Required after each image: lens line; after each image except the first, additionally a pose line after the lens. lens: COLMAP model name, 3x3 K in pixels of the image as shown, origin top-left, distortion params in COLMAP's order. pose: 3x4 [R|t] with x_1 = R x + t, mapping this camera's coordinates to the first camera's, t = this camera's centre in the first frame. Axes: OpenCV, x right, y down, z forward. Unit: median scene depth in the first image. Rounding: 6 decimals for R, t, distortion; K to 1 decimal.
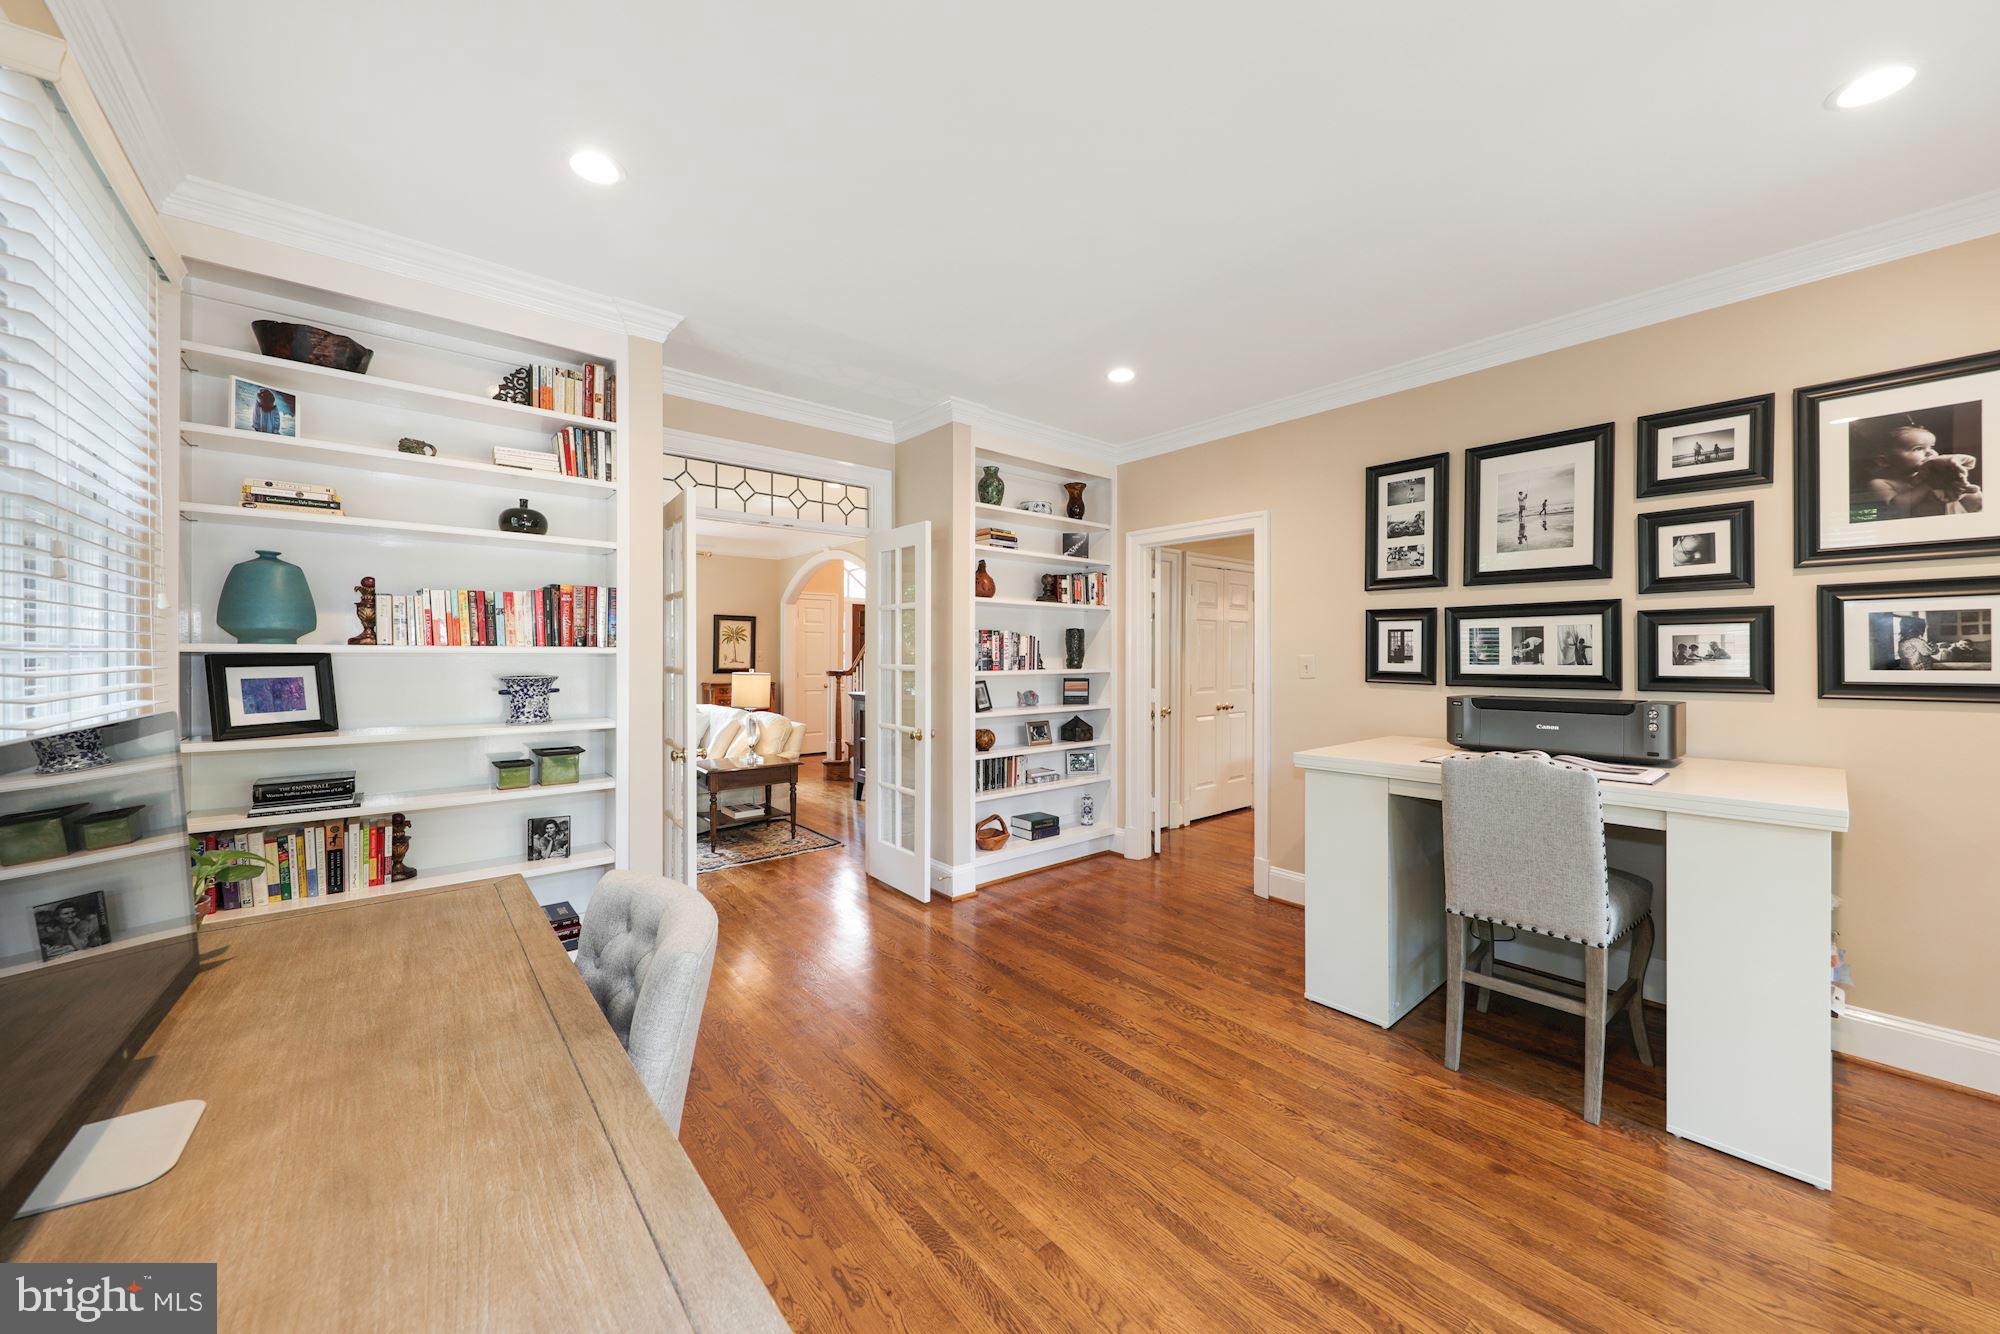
lens RADIAL K [[713.7, 0, 999.3], [0, 713.7, 659.0], [0, 0, 1]] dist [0.002570, -0.000217]
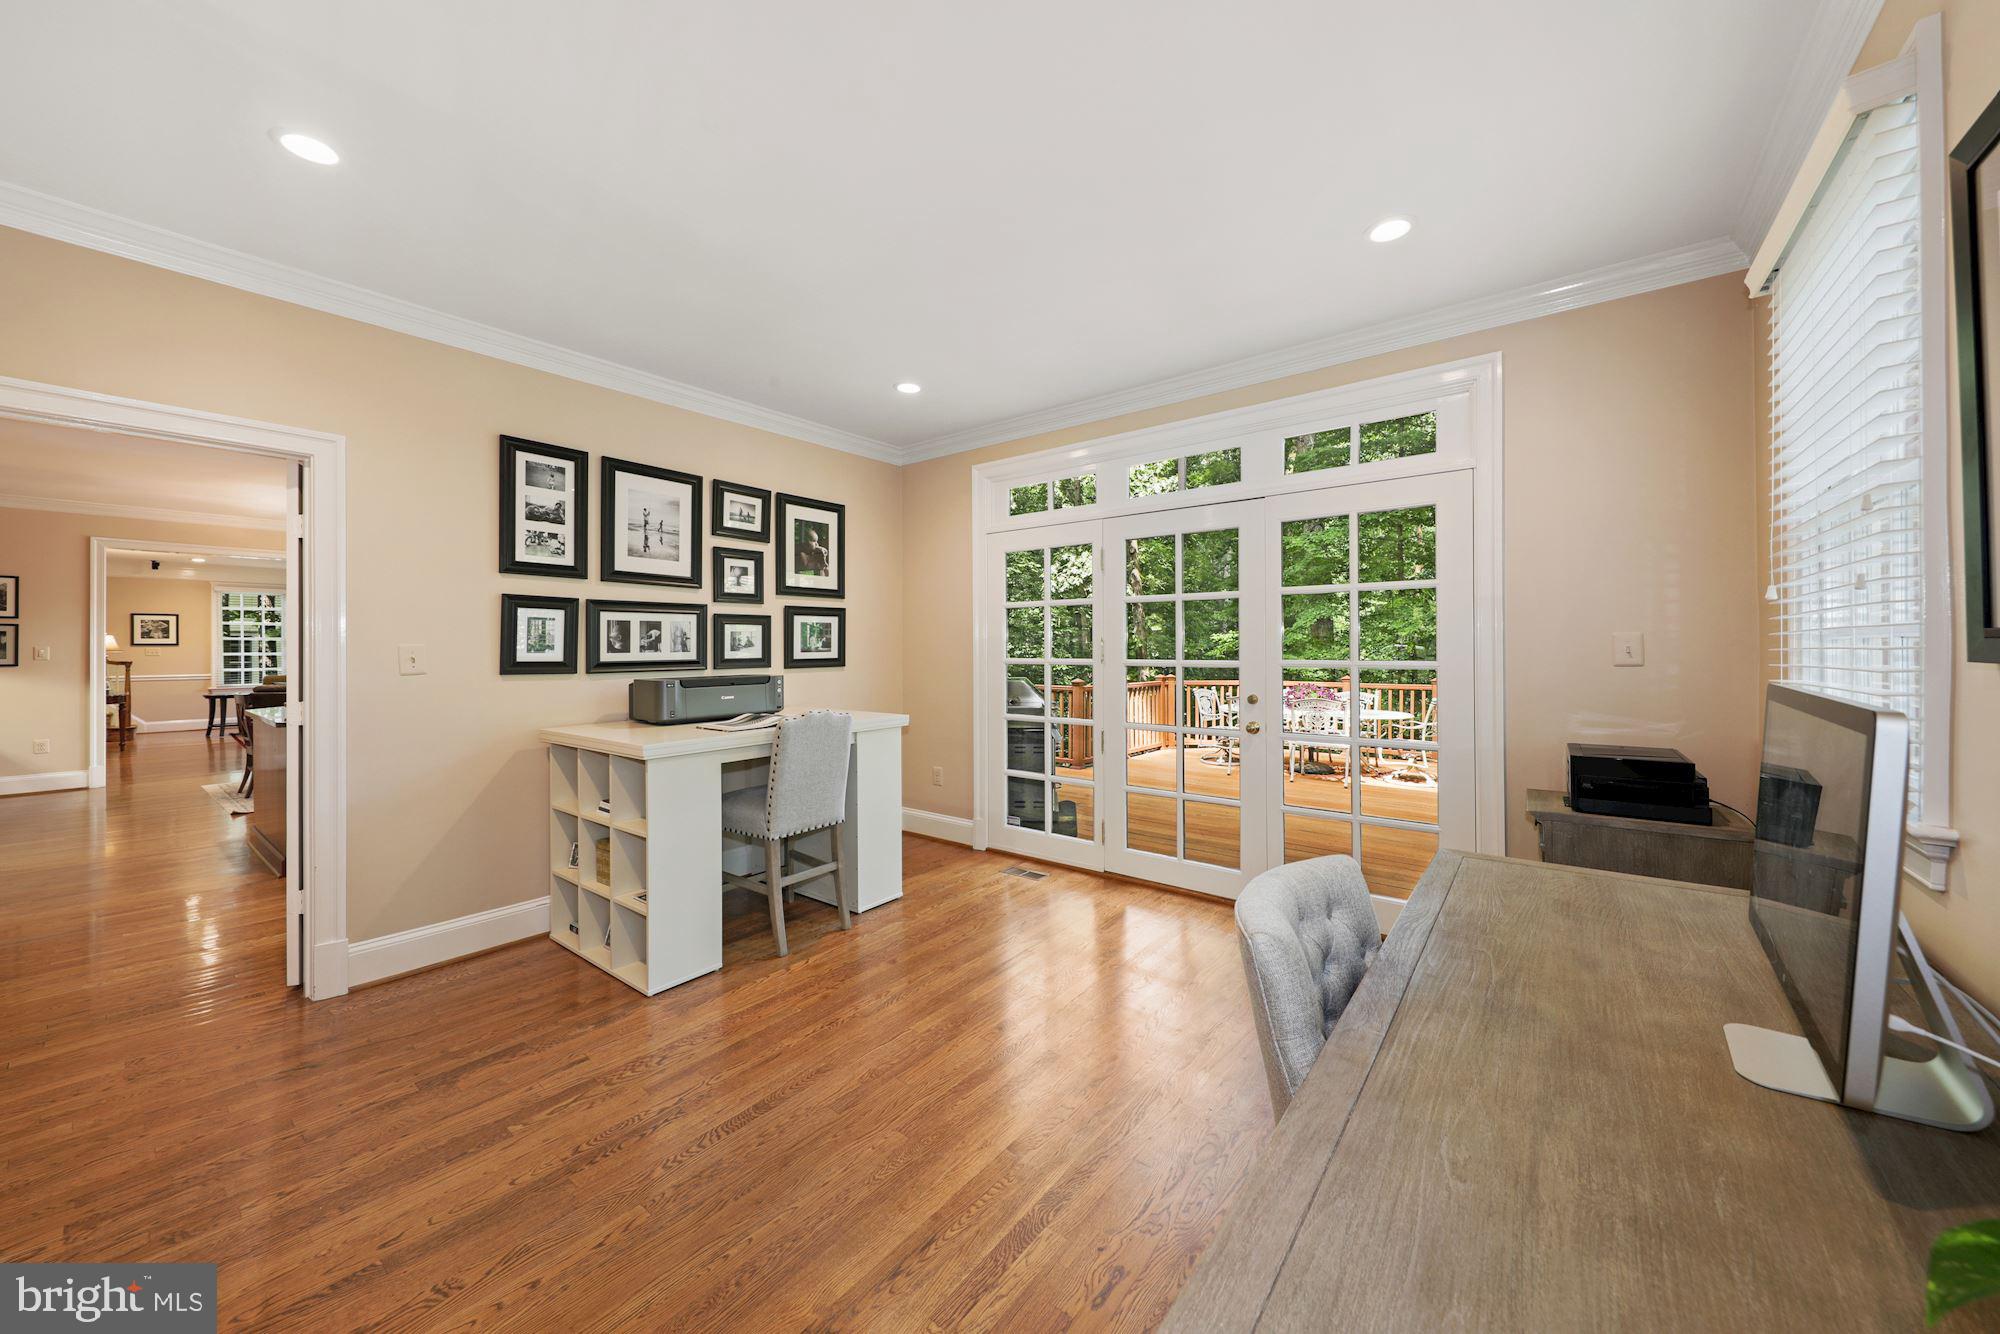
lens RADIAL K [[713.7, 0, 998.4], [0, 713.7, 646.9], [0, 0, 1]] dist [0.002570, -0.000217]
pose [[-0.203111, 0.001558, 0.979154, -0.608569], [0.009215, 0.999957, 0.000320, 0.003780], [-0.979112, 0.009088, -0.203117, 0.716530]]
